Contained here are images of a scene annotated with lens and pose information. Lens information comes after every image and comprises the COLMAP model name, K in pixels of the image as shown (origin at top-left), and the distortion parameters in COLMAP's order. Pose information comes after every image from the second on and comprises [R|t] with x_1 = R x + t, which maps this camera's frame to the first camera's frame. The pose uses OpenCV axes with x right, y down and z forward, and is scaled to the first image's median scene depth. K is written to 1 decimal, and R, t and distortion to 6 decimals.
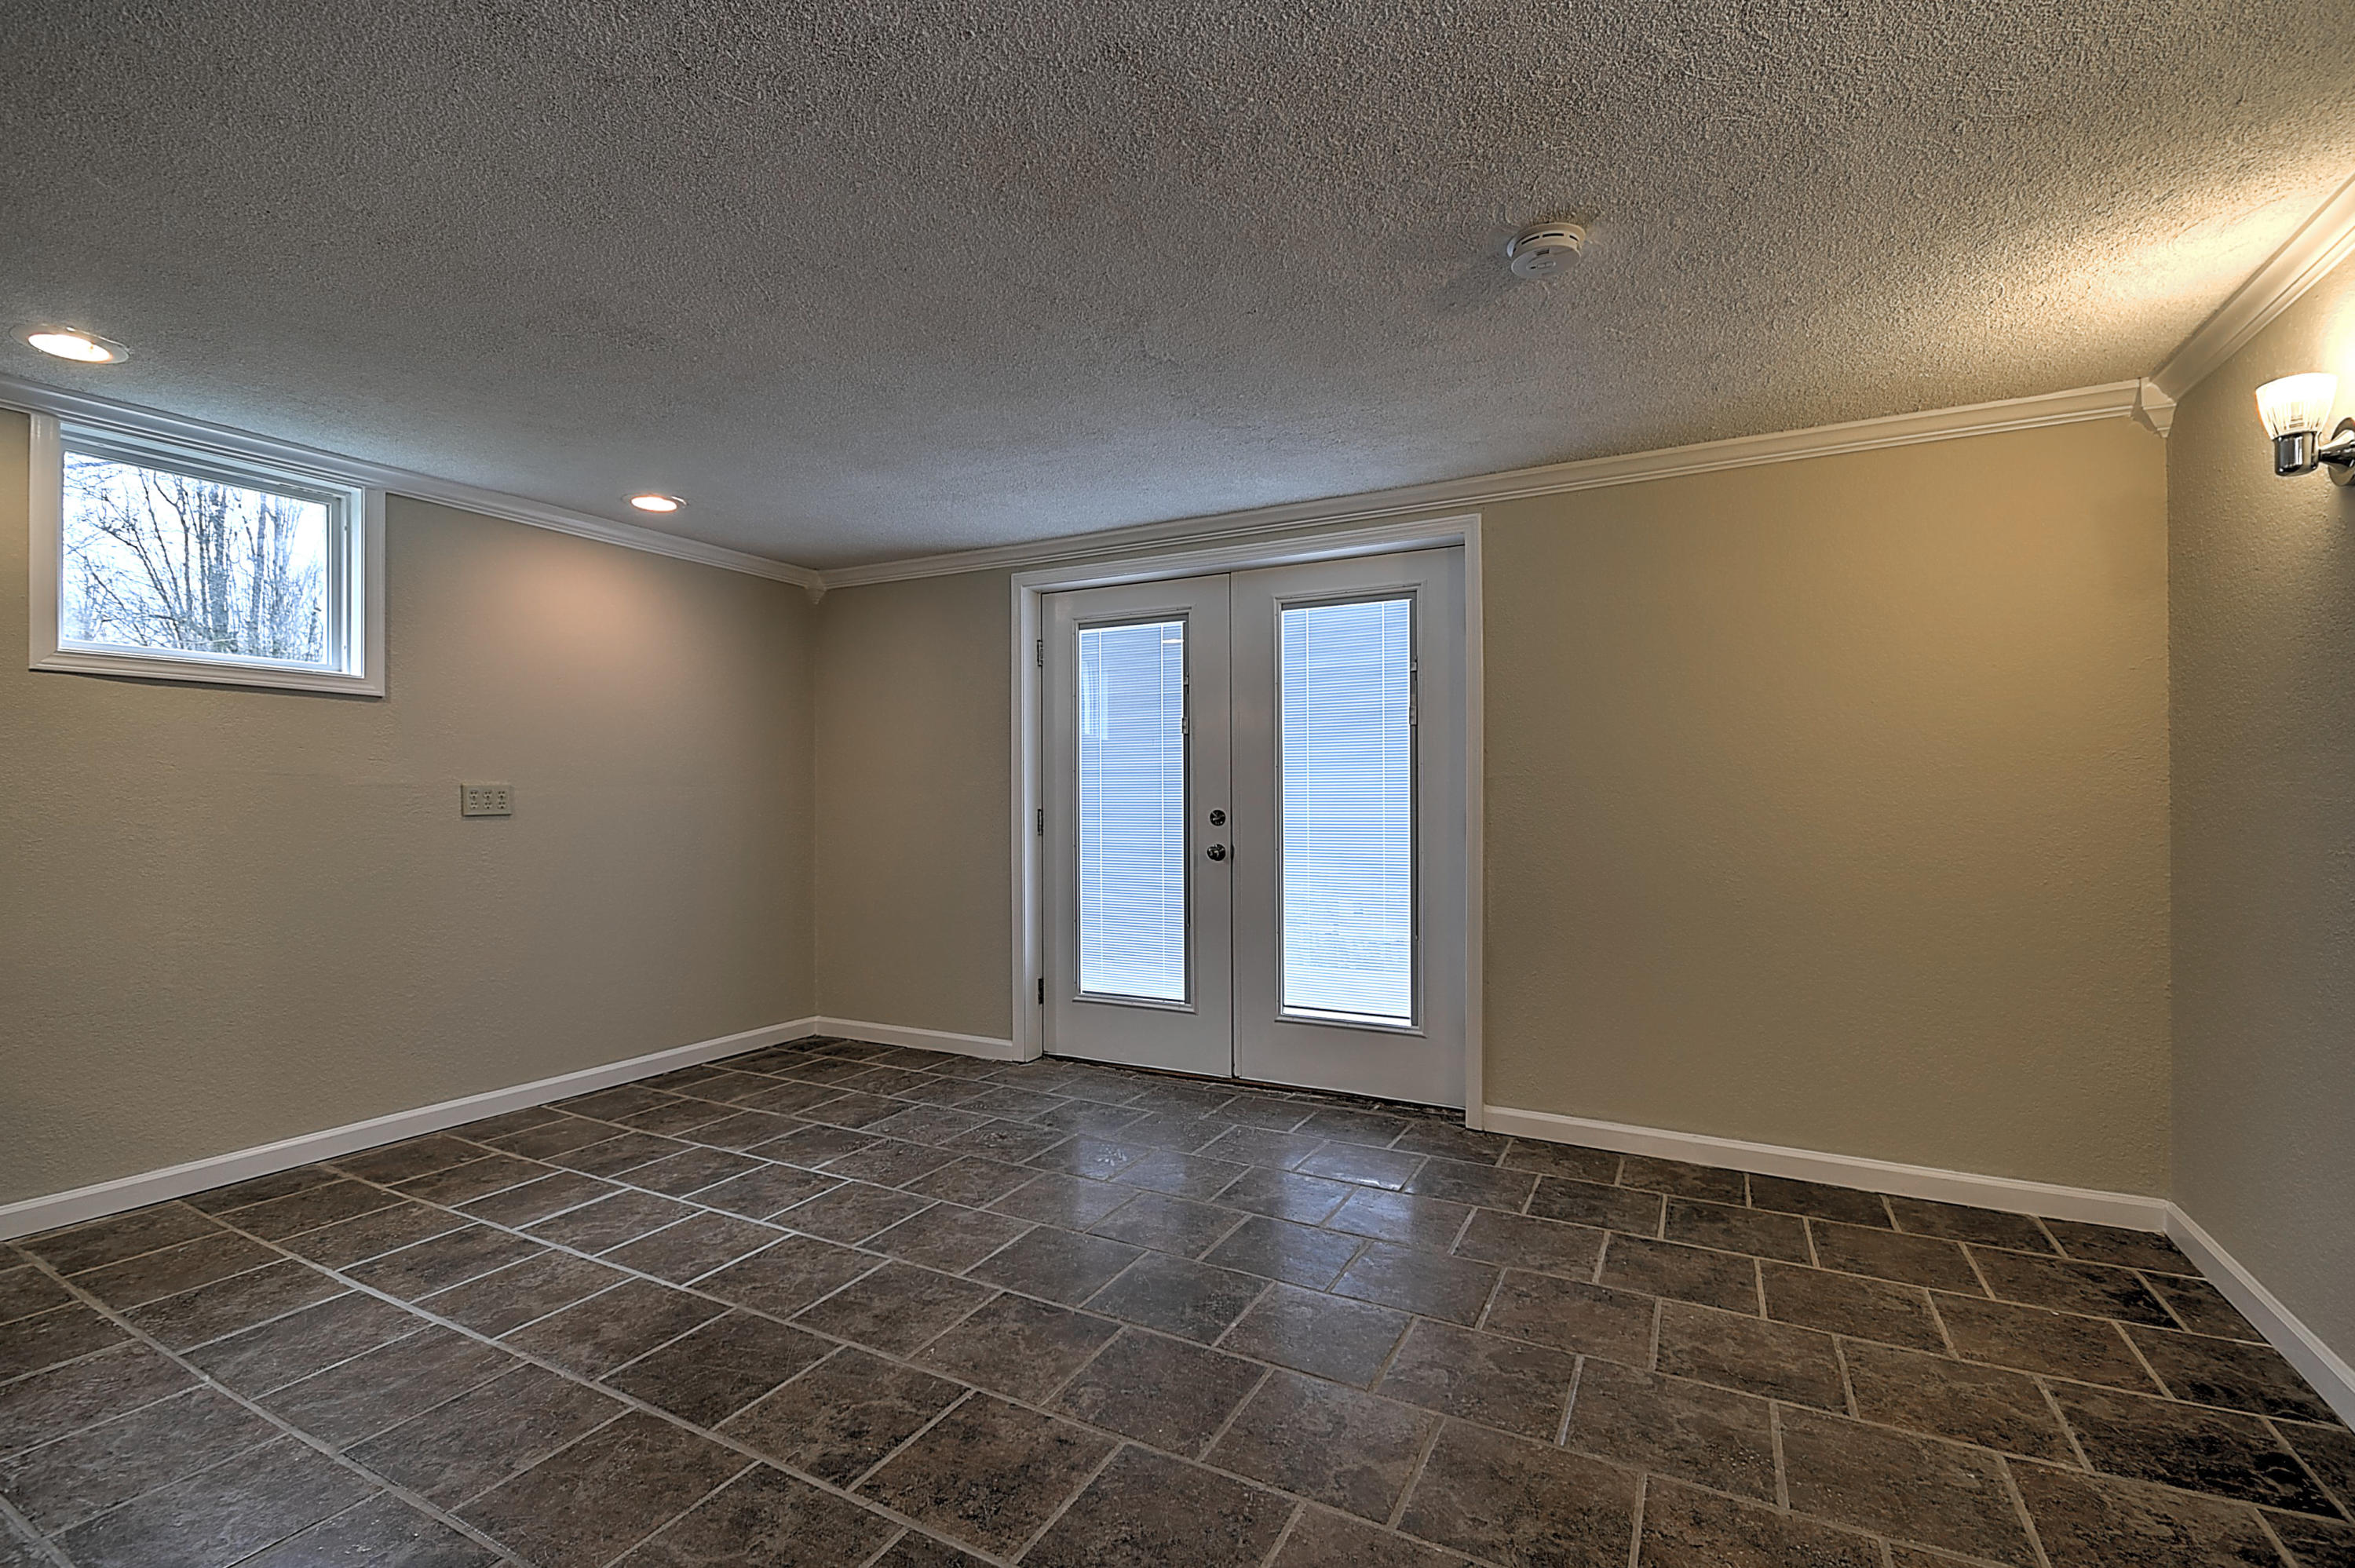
lens RADIAL K [[1033.5, 0, 1176.5], [0, 1033.5, 789.7], [0, 0, 1]] dist [0.010957, -0.011970]
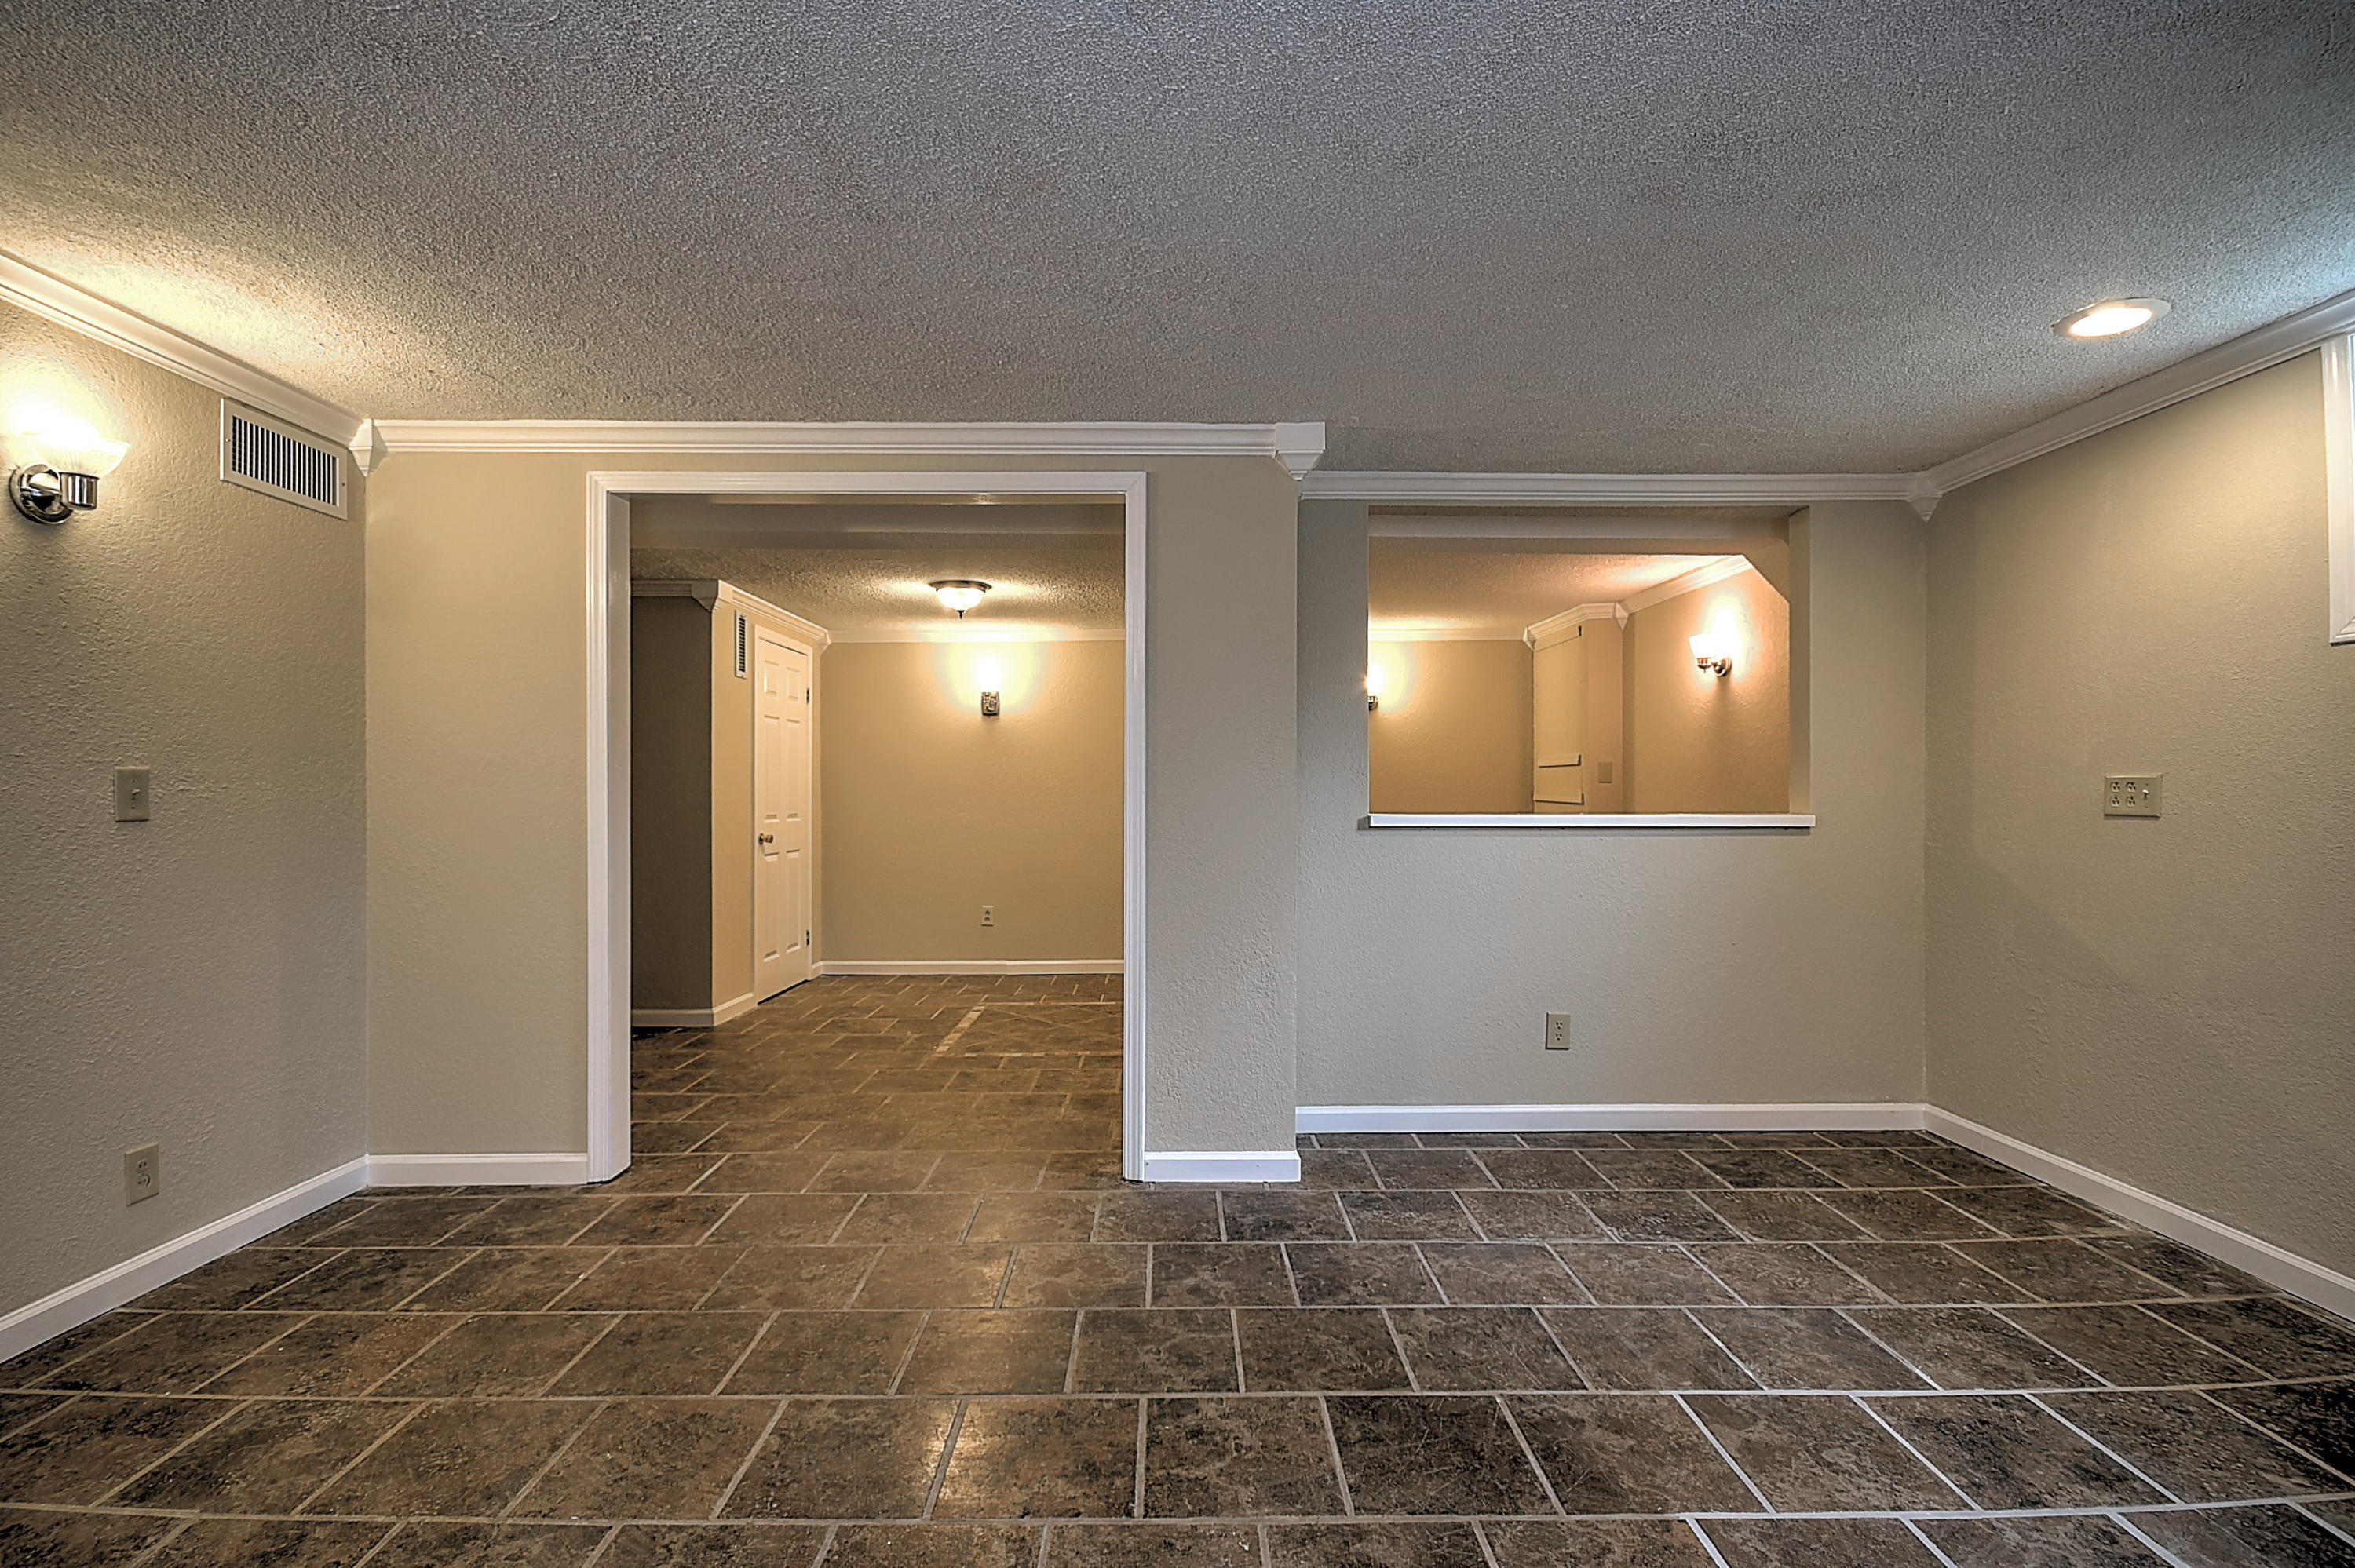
lens RADIAL K [[1023.4, 0, 1169.9], [0, 1023.4, 794.9], [0, 0, 1]] dist [0.009941, -0.013434]
pose [[-0.880400, 0.002538, -0.474224, 0.098305], [0.002396, 0.999997, 0.000904, 0.003197], [0.474225, -0.000341, -0.880404, 1.016632]]
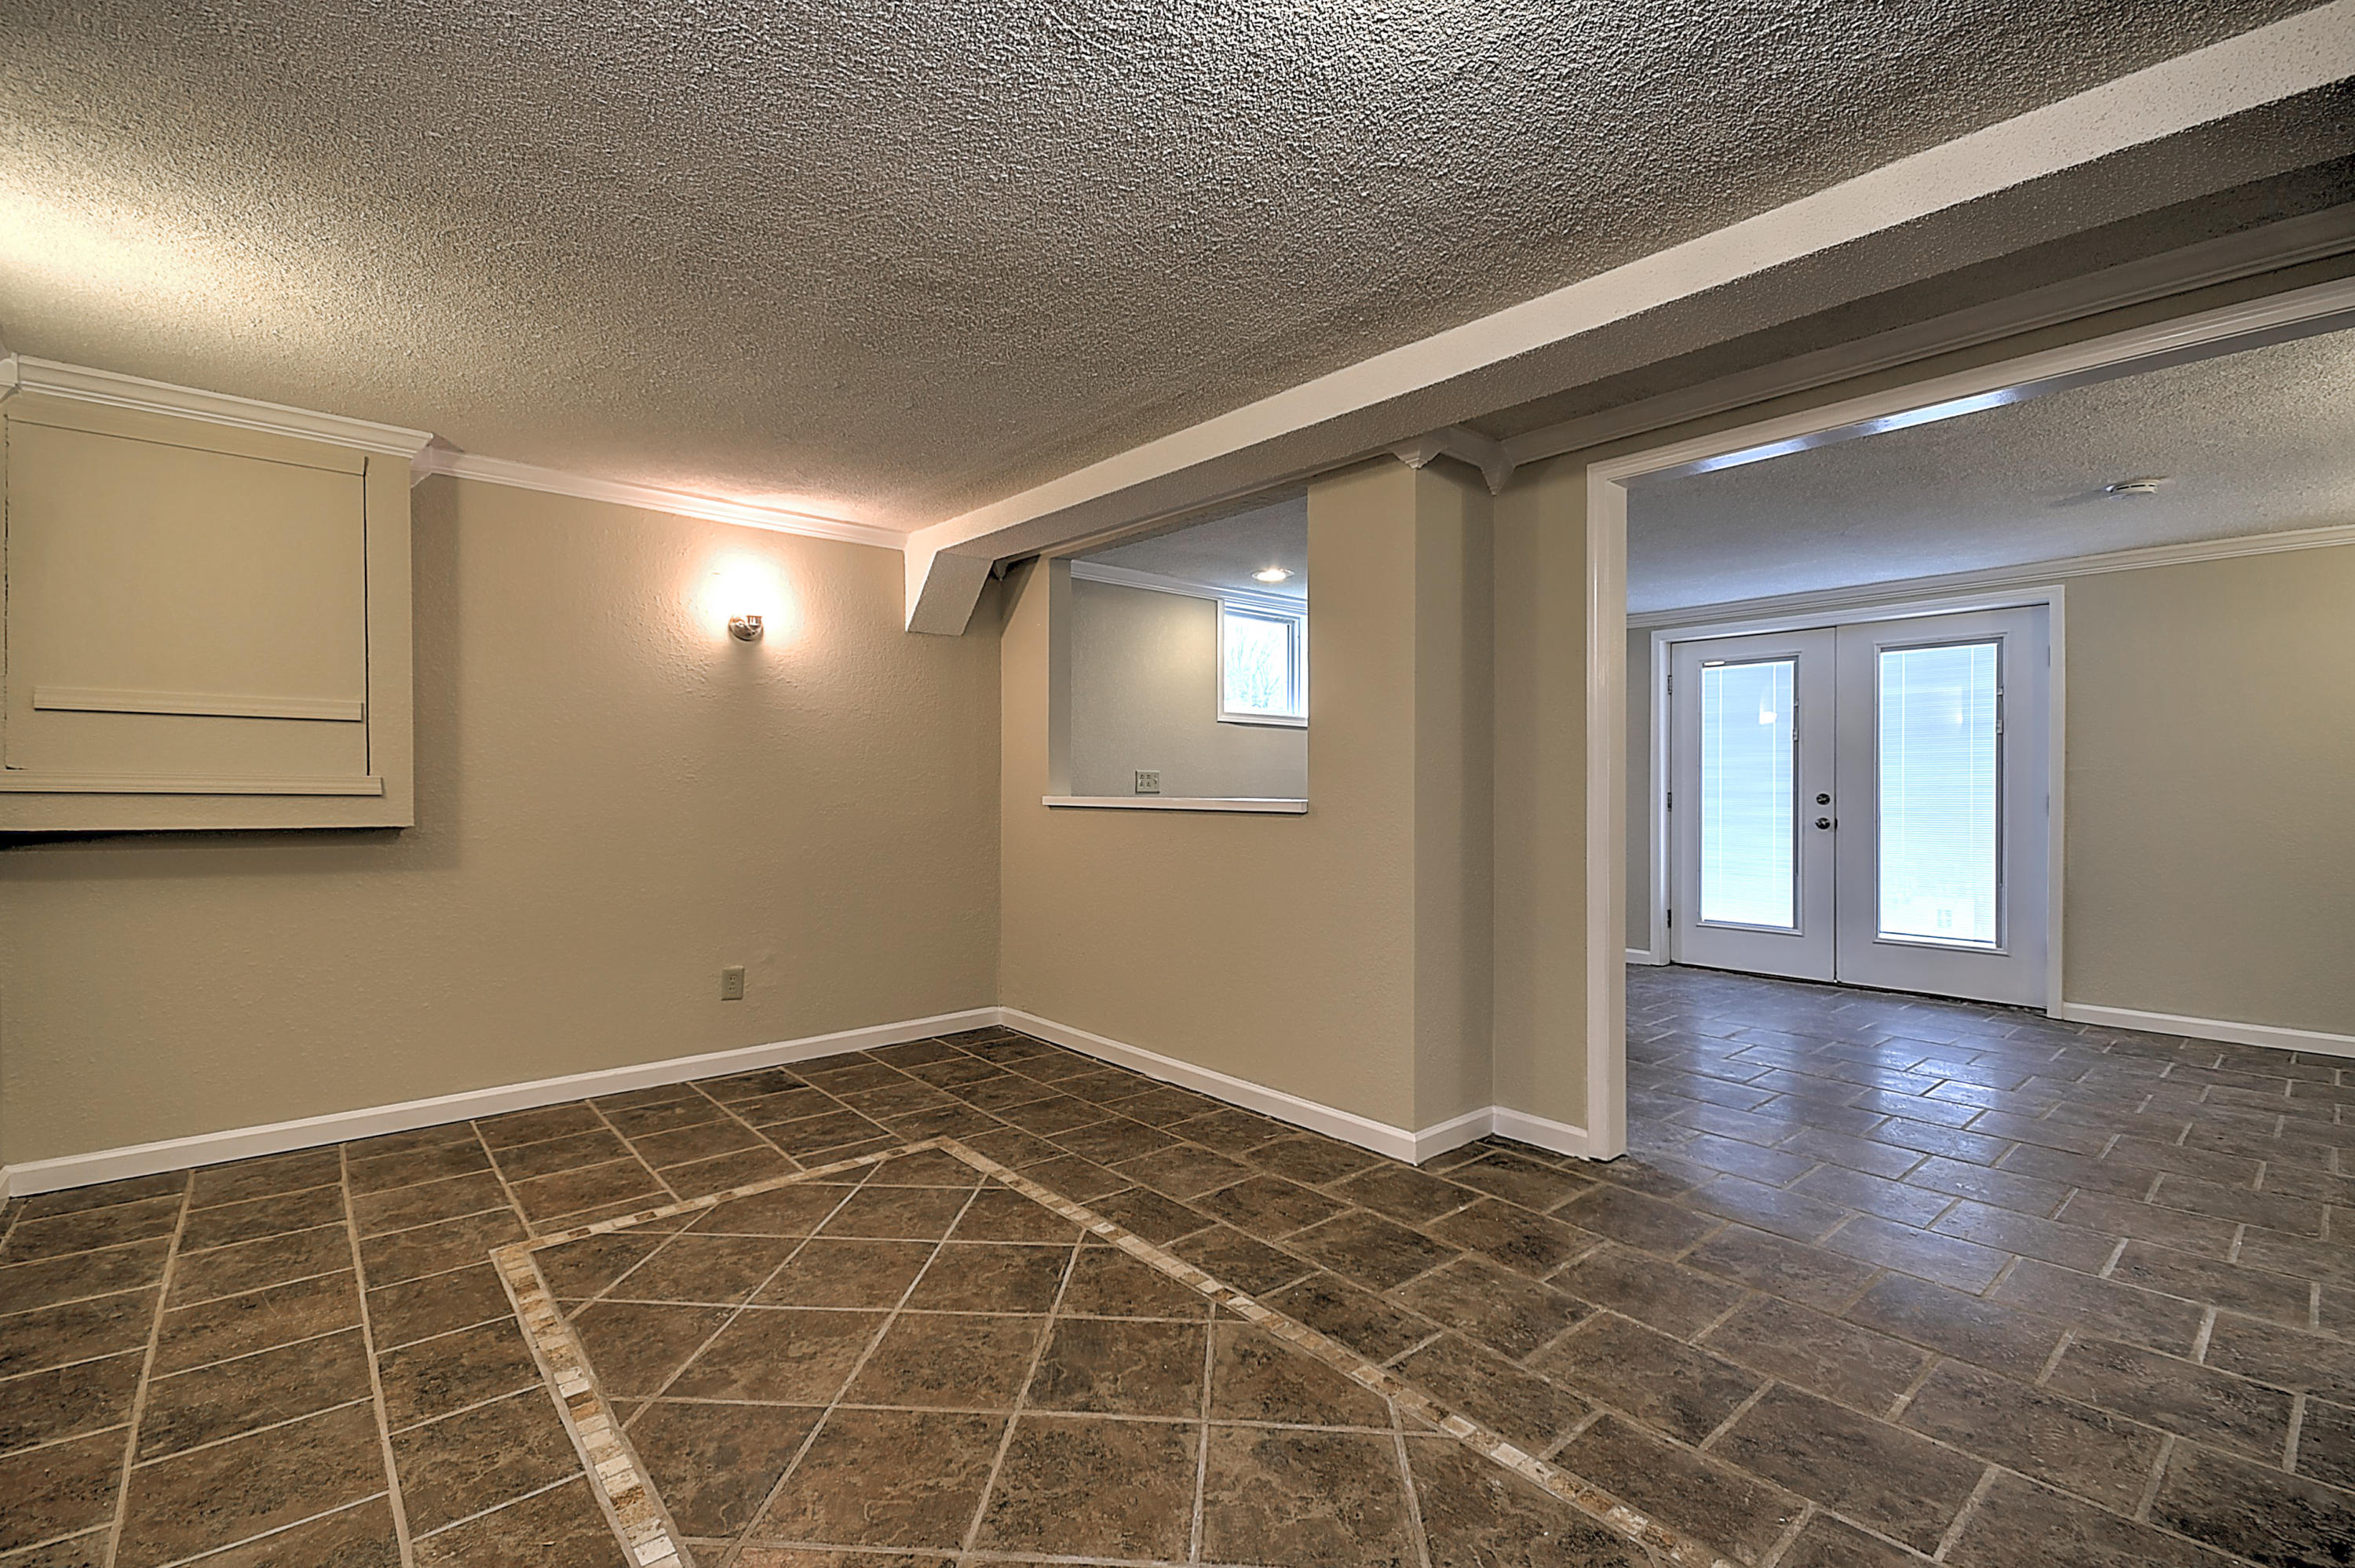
lens RADIAL K [[1060.3, 0, 1177.5], [0, 1060.3, 784.0], [0, 0, 1]] dist [0.009936, -0.009582]
pose [[0.935233, 0.000317, -0.354033, -0.330189], [-0.001097, 0.999997, -0.002002, 0.012601], [0.354031, 0.002260, 0.935231, -0.824571]]
